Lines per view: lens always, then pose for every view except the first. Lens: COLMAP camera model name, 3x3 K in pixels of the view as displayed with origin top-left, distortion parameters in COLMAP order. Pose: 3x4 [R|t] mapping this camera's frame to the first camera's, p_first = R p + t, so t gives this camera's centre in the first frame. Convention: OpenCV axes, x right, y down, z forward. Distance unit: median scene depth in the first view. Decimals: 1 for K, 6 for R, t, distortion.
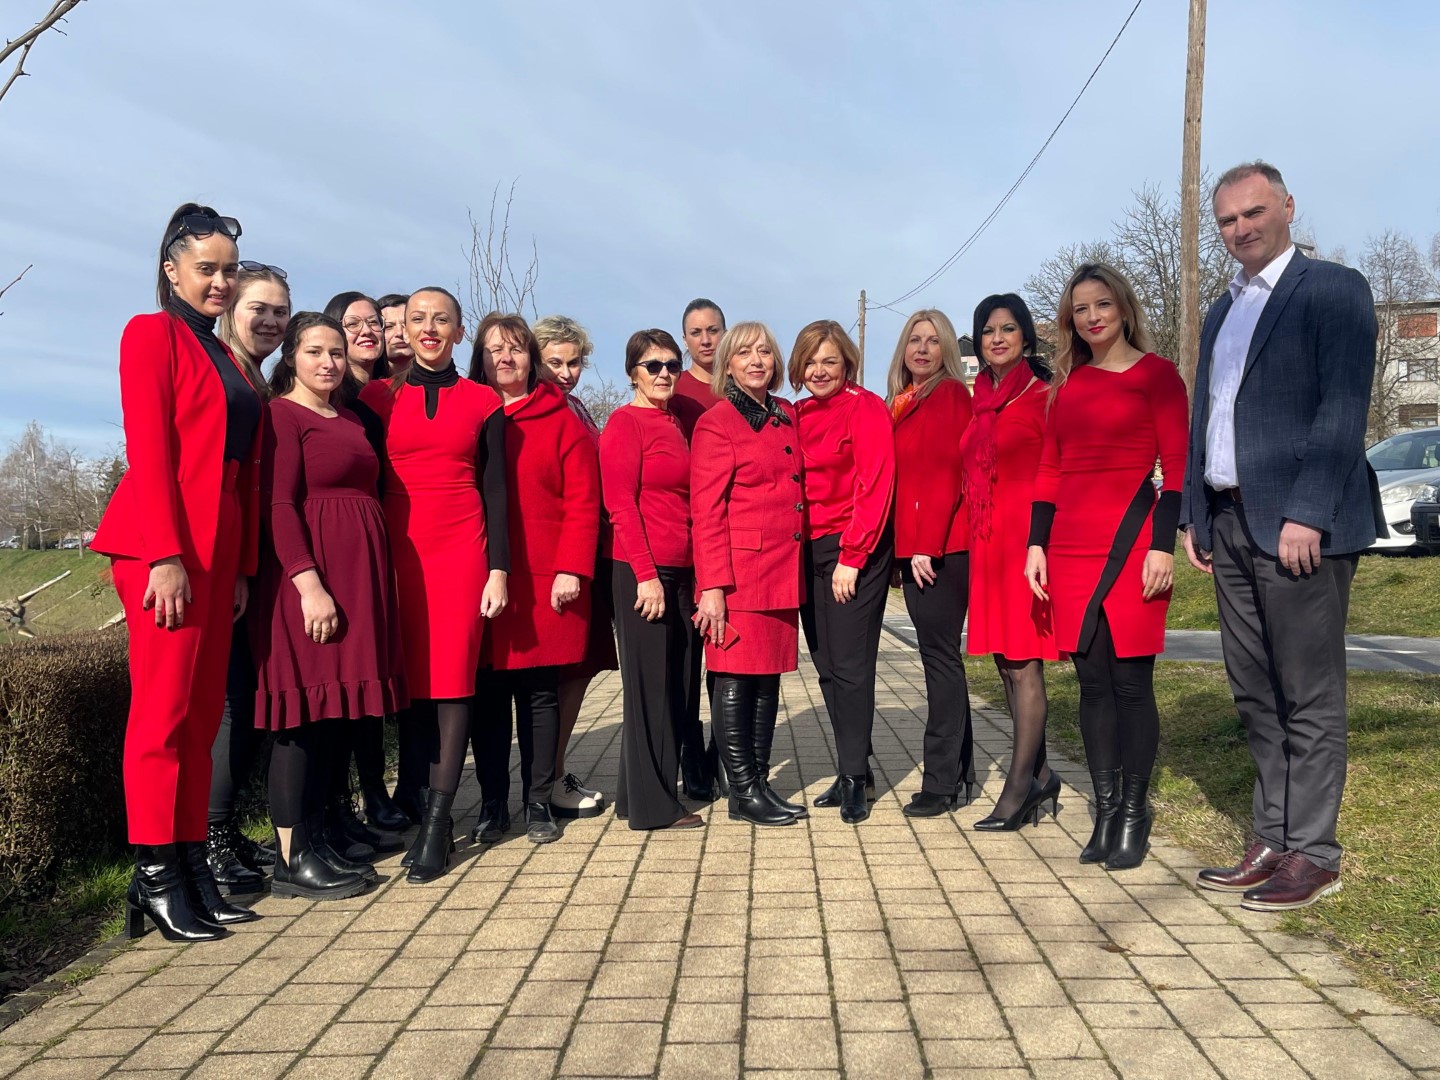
lens RADIAL K [[1394.5, 0, 720.0], [0, 1394.5, 540.0], [0, 0, 1]] dist [0.077952, -0.005913]
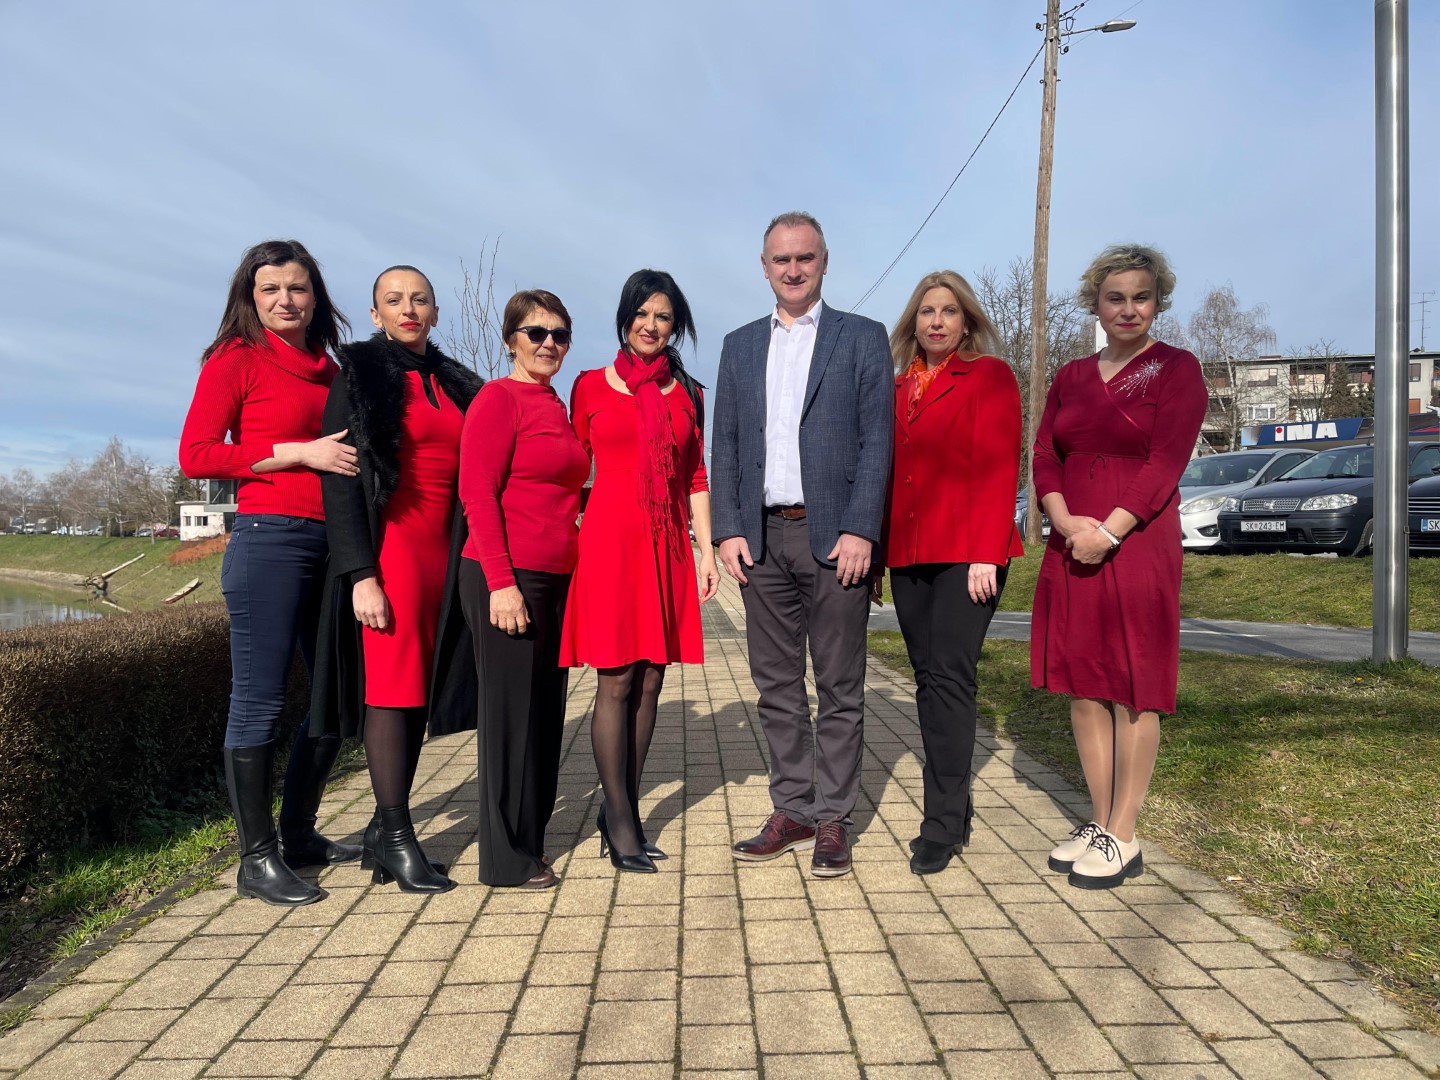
lens RADIAL K [[1070.8, 0, 725.6], [0, 1070.8, 557.8], [0, 0, 1]] dist [0.115806, -0.129376]
pose [[0.998046, 0.008445, 0.061905, -0.040920], [-0.009708, 0.999750, 0.020127, -0.003084], [-0.061719, -0.020689, 0.997879, 0.273123]]
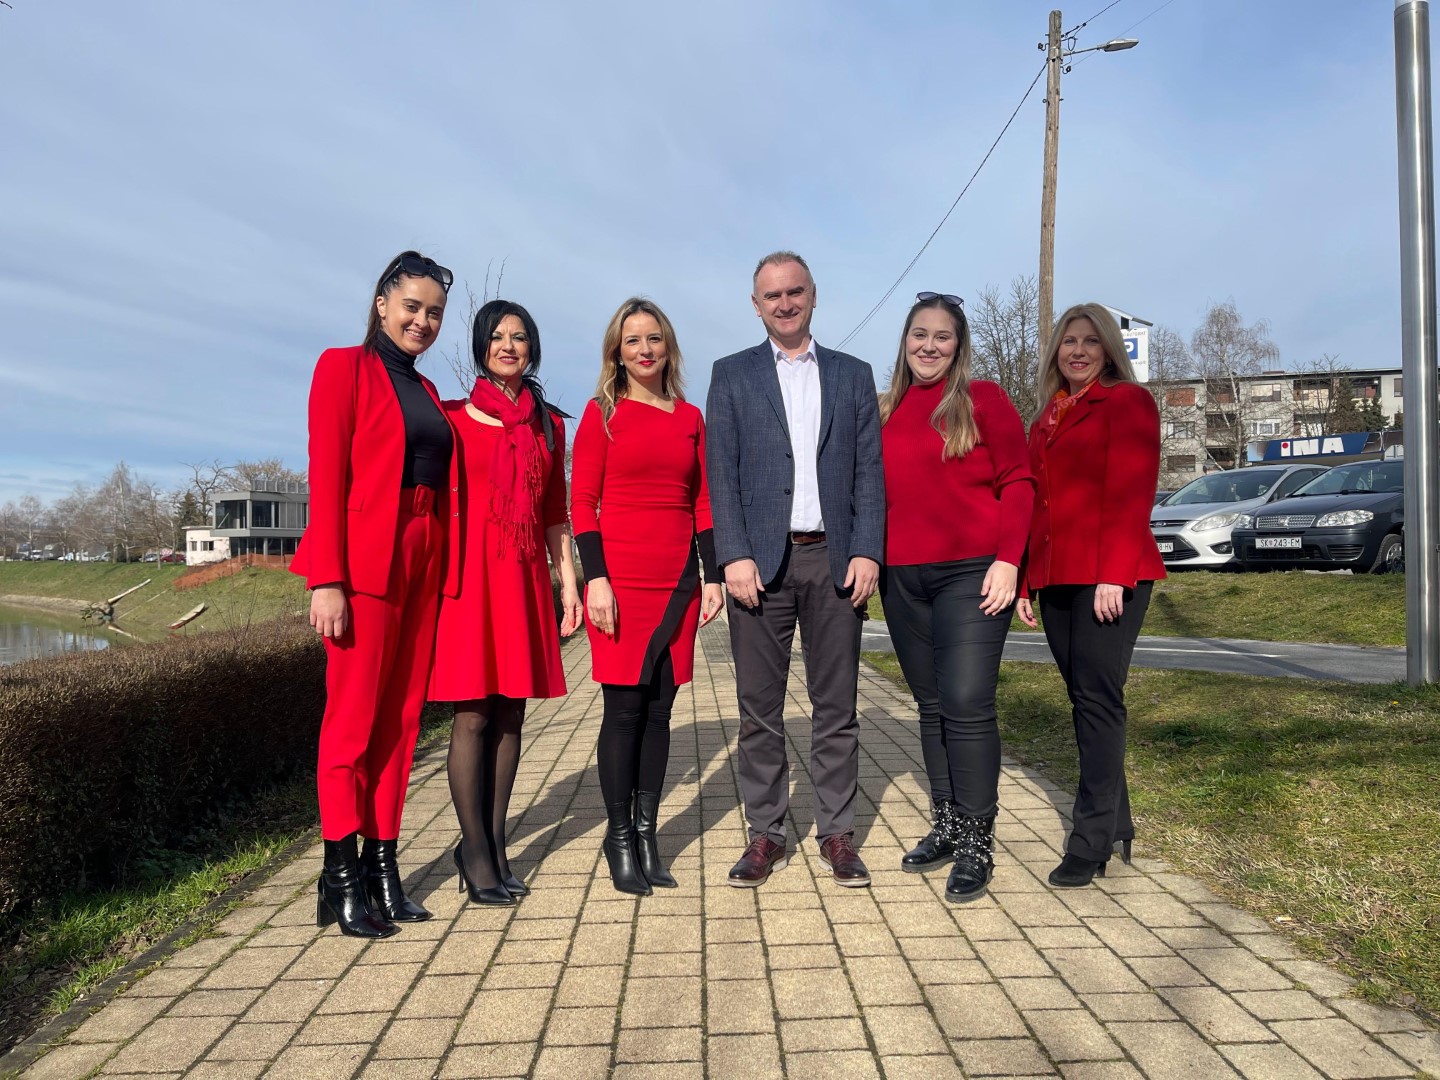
lens RADIAL K [[1072.8, 0, 727.9], [0, 1072.8, 556.1], [0, 0, 1]] dist [0.114712, -0.131428]
pose [[0.998283, 0.000812, 0.058562, -0.049896], [-0.000816, 1.000000, 0.000038, -0.008781], [-0.058562, -0.000085, 0.998284, 0.306468]]
